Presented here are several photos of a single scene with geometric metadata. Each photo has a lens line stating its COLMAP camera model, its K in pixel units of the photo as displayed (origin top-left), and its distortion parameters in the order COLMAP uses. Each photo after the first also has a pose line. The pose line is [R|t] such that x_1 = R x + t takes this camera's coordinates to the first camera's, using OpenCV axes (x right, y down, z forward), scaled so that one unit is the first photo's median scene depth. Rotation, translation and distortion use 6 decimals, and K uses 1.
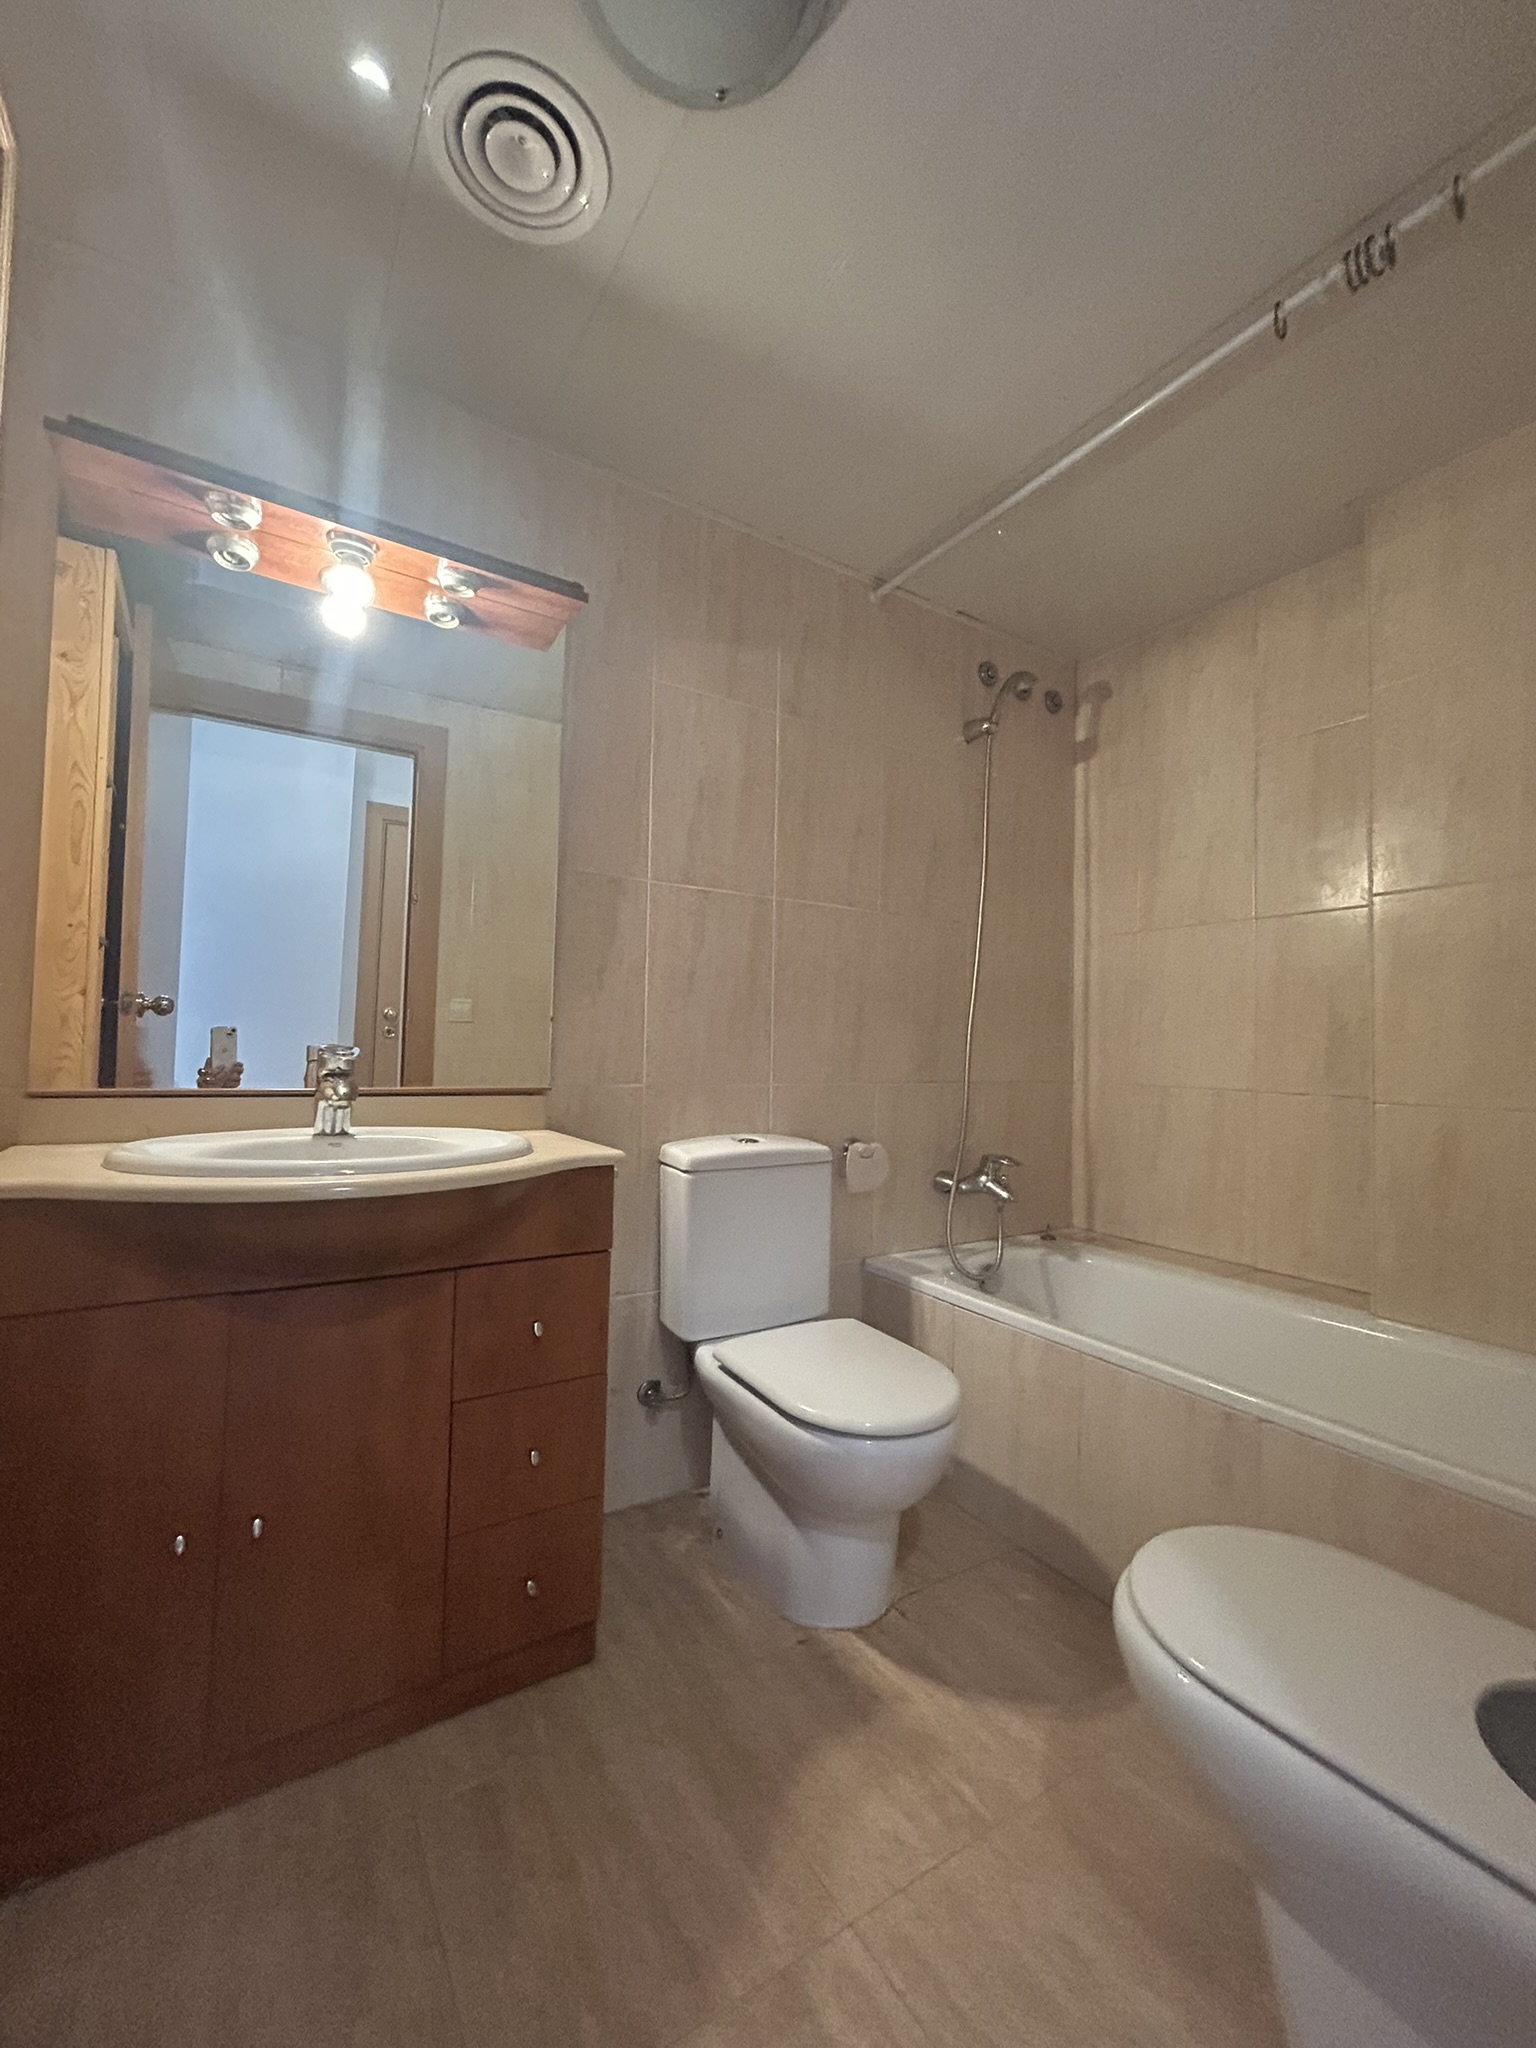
lens RADIAL K [[827.9, 0, 768.7], [0, 827.9, 1016.7], [0, 0, 1]] dist [-0.002863, 0.001231]
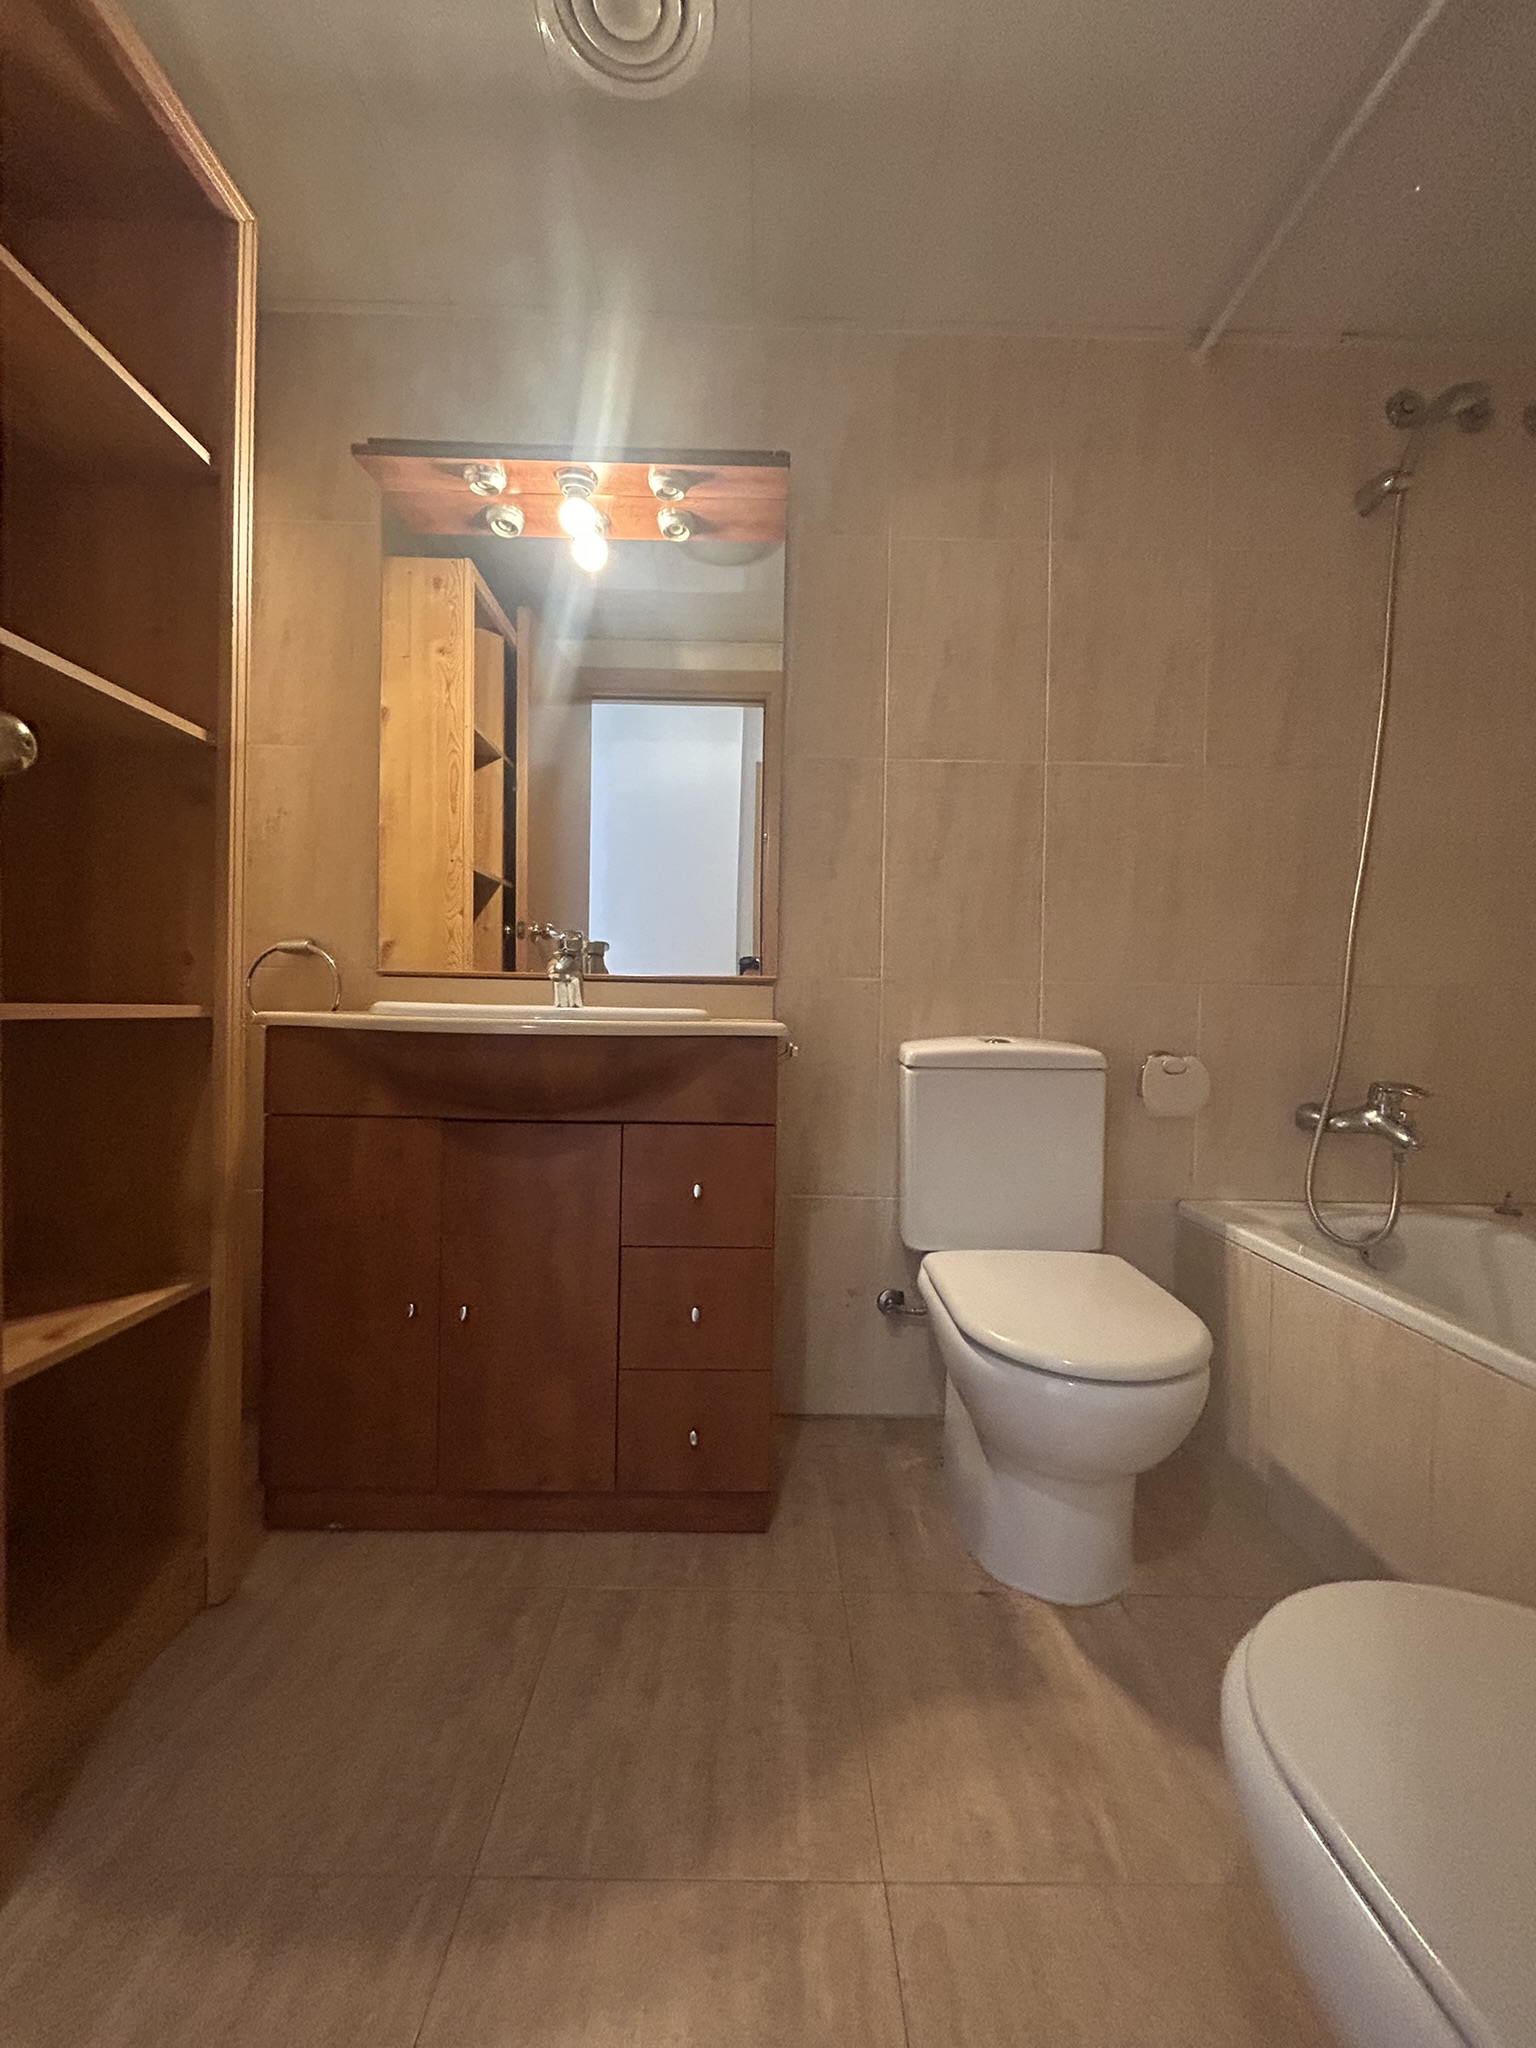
lens RADIAL K [[827.9, 0, 765.8], [0, 827.9, 1017.2], [0, 0, 1]] dist [-0.002863, 0.001231]
pose [[0.852855, -0.000118, -0.522148, 0.216625], [0.021616, 0.999151, 0.035082, 0.085561], [0.521700, -0.041207, 0.852133, 0.121381]]
